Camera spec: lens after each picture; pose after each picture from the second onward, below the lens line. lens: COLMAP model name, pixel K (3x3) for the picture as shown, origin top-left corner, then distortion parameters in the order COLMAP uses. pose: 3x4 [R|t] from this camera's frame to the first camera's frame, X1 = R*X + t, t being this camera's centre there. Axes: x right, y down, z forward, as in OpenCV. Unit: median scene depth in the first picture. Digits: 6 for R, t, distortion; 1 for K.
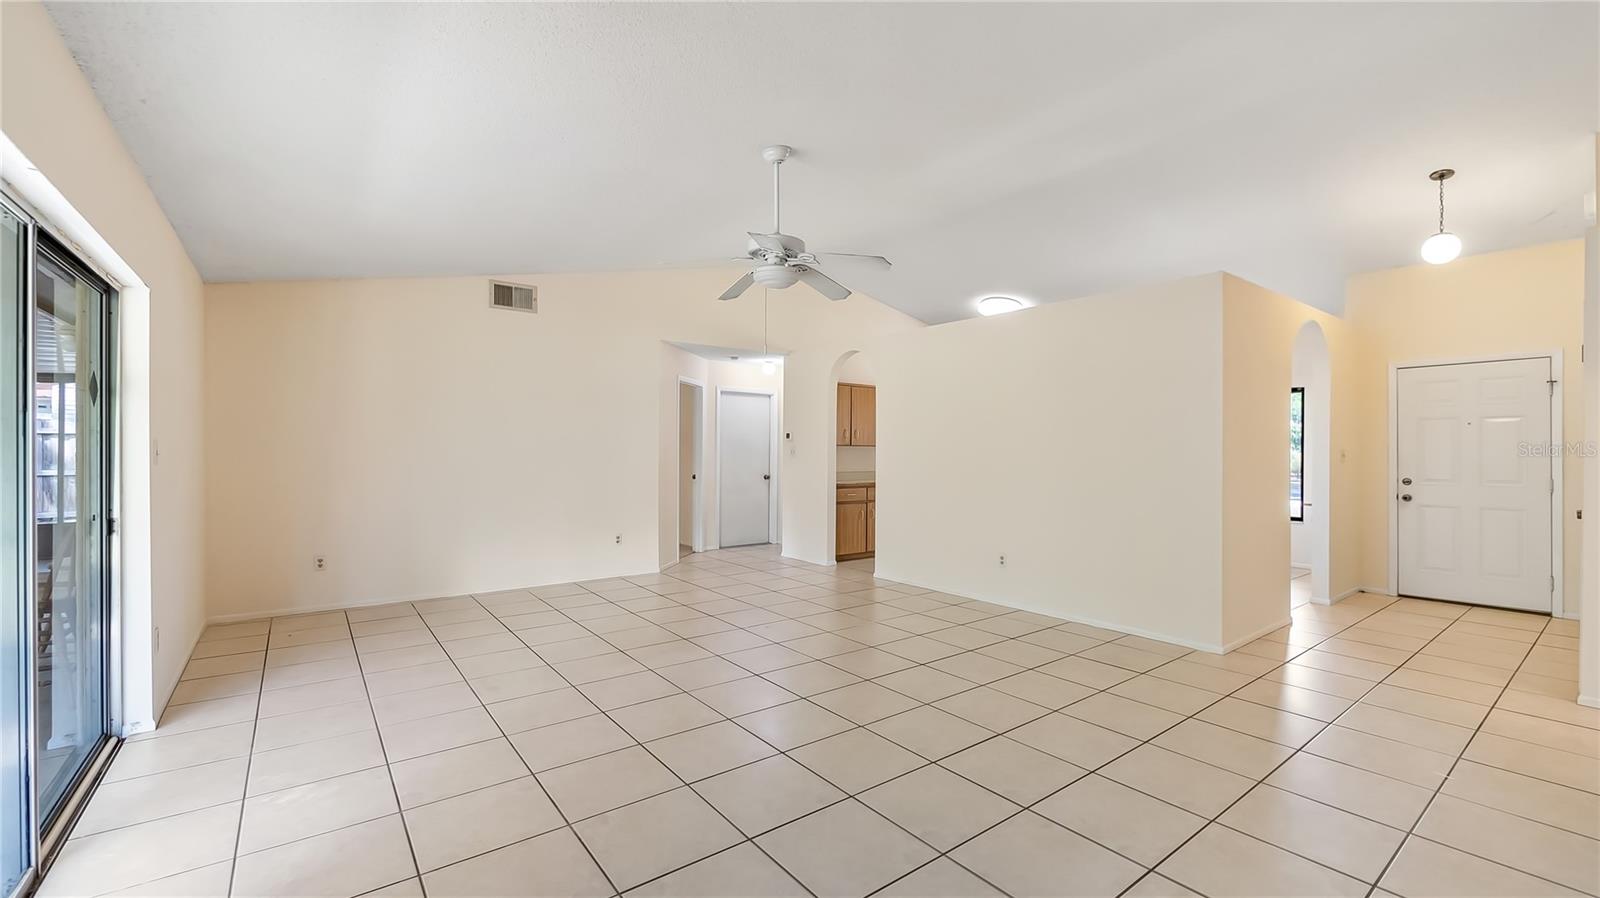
lens RADIAL K [[675.0, 0, 800.0], [0, 675.0, 449.0], [0, 0, 1]] dist [-0.014985, 0.000089]
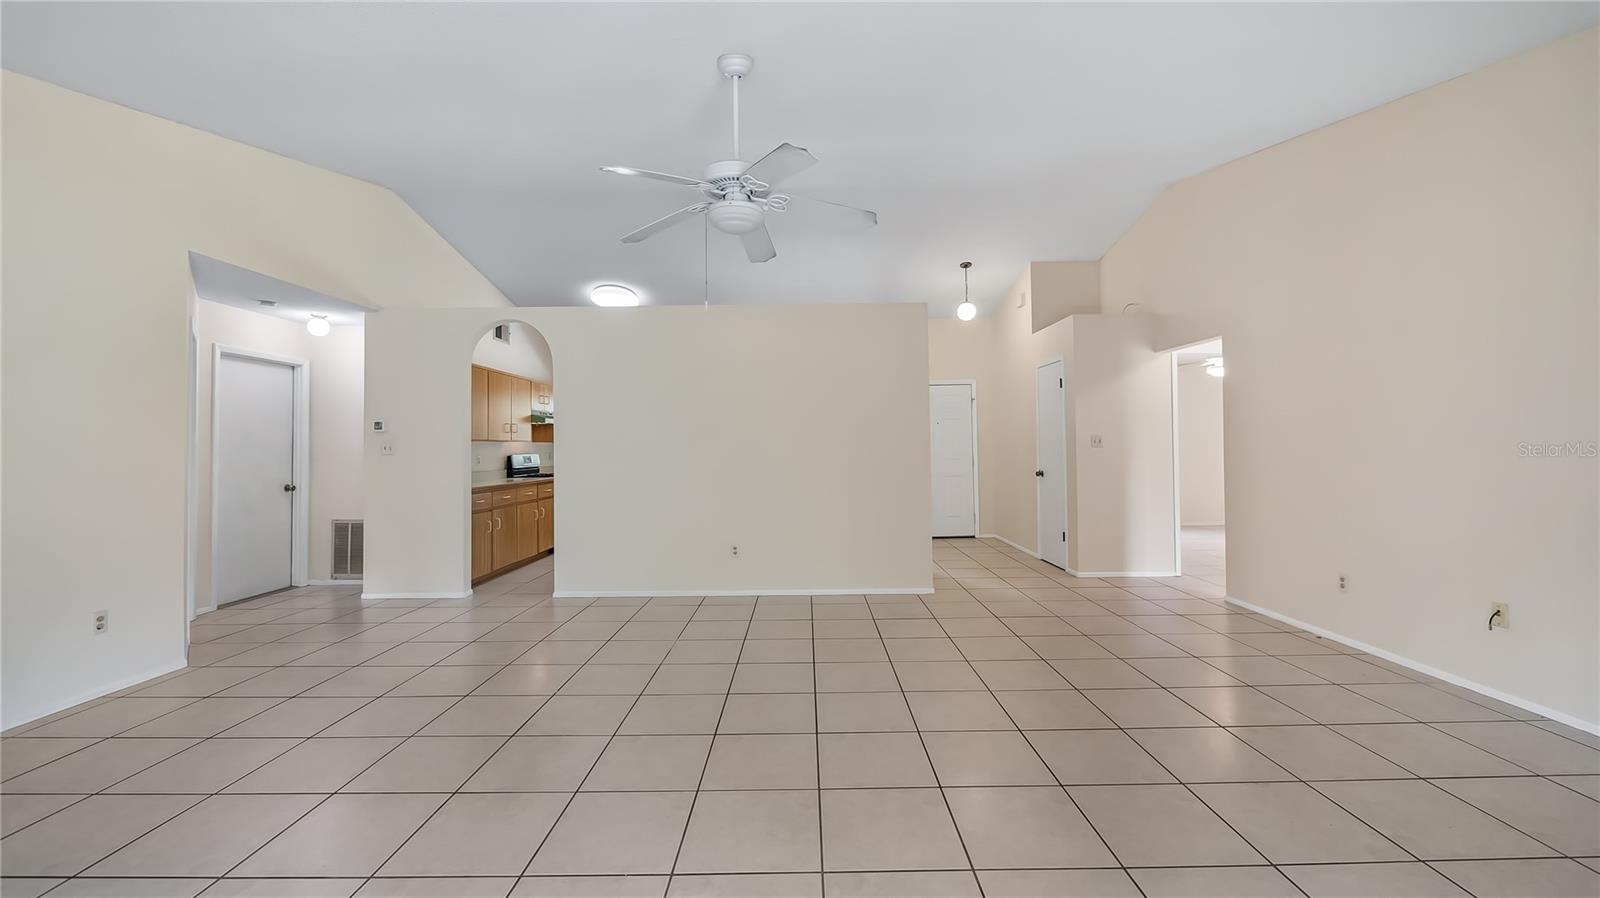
lens RADIAL K [[645.8, 0, 806.7], [0, 645.8, 434.2], [0, 0, 1]] dist [-0.003144, -0.000159]
pose [[0.593151, 0.007698, 0.805054, -0.315391], [0.015528, 0.999659, -0.020999, 0.011919], [-0.804941, 0.024957, 0.592829, 0.251179]]
